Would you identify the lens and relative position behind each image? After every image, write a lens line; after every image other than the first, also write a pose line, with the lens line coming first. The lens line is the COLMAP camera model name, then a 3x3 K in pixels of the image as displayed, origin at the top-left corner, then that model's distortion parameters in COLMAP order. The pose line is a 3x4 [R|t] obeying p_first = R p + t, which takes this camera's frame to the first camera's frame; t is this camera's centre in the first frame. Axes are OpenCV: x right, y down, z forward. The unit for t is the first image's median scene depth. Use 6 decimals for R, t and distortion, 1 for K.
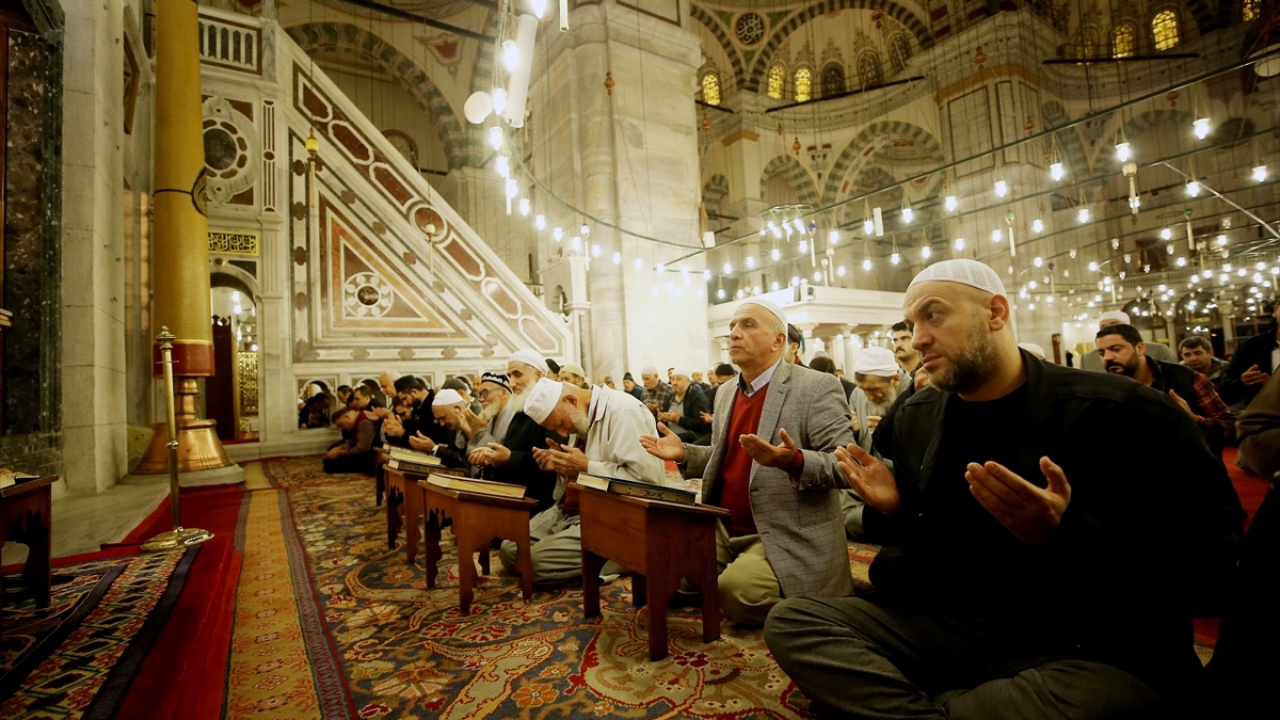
lens RADIAL K [[582.6, 0, 643.1], [0, 582.6, 357.2], [0, 0, 1]] dist [-0.041495, 0.013088]
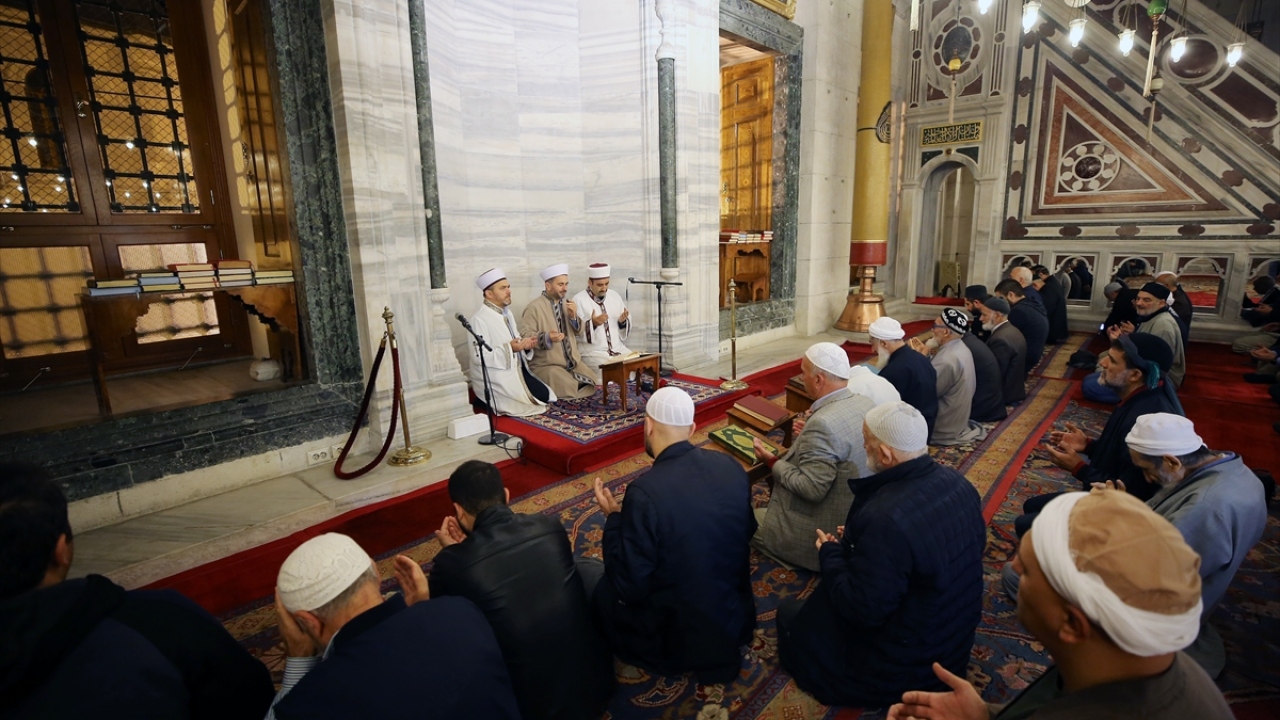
lens RADIAL K [[582.6, 0, 643.1], [0, 582.6, 357.2], [0, 0, 1]] dist [-0.041495, 0.013088]
pose [[0.229847, 0.251784, -0.940093, 0.331024], [0.059317, 0.960535, 0.271761, -0.115668], [0.971417, -0.118227, 0.205841, 0.084900]]
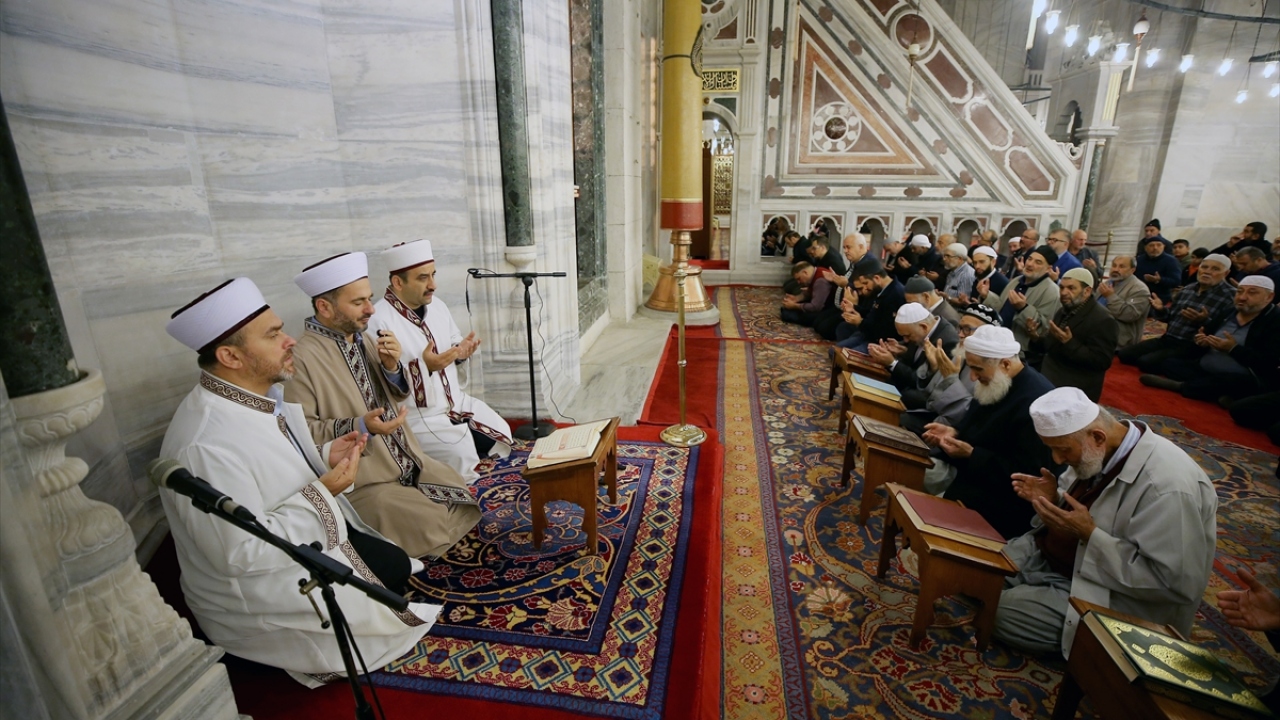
lens RADIAL K [[582.6, 0, 643.1], [0, 582.6, 357.2], [0, 0, 1]] dist [-0.041495, 0.013088]
pose [[0.749991, 0.239202, -0.616682, -0.039747], [-0.007774, 0.935444, 0.353390, -0.096062], [0.661403, -0.260245, 0.703434, 0.022438]]
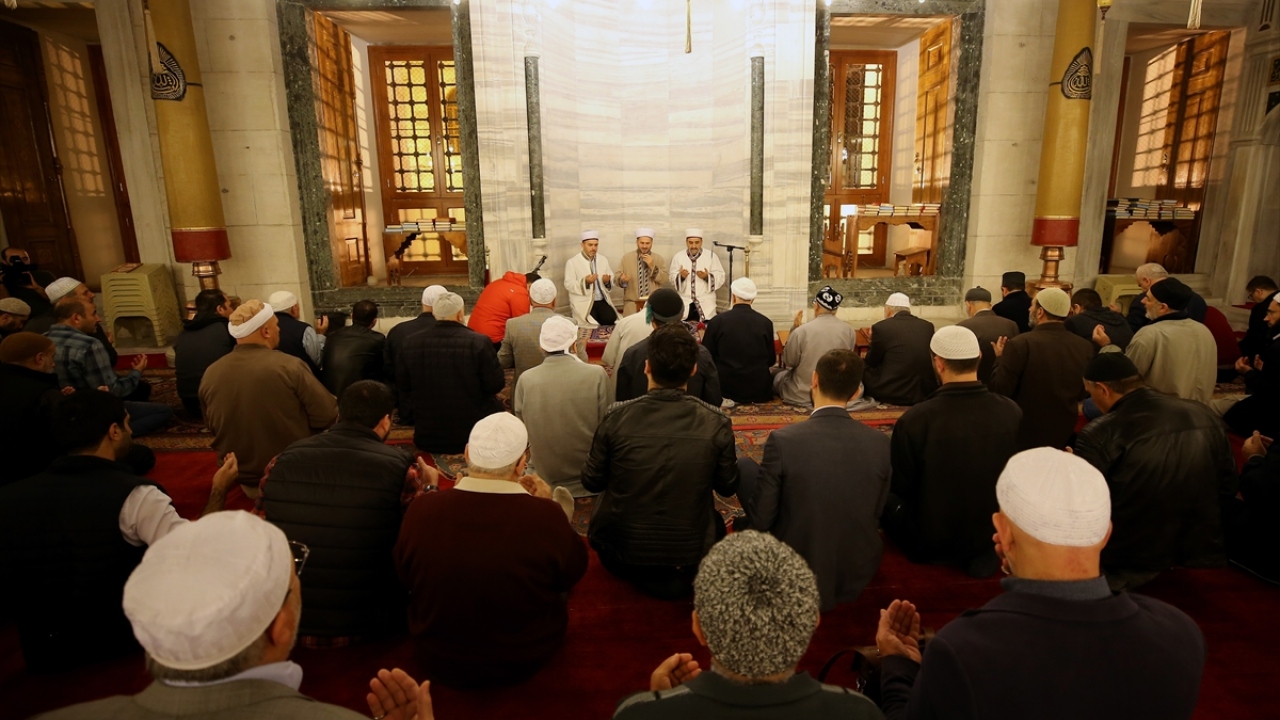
lens RADIAL K [[615.4, 0, 677.2], [0, 615.4, 331.4], [0, 0, 1]] dist [-0.042302, 0.012467]
pose [[-0.489340, 0.234344, -0.840018, 0.468306], [0.085310, 0.971463, 0.221318, -0.094006], [0.867911, 0.036637, -0.495367, 0.642073]]
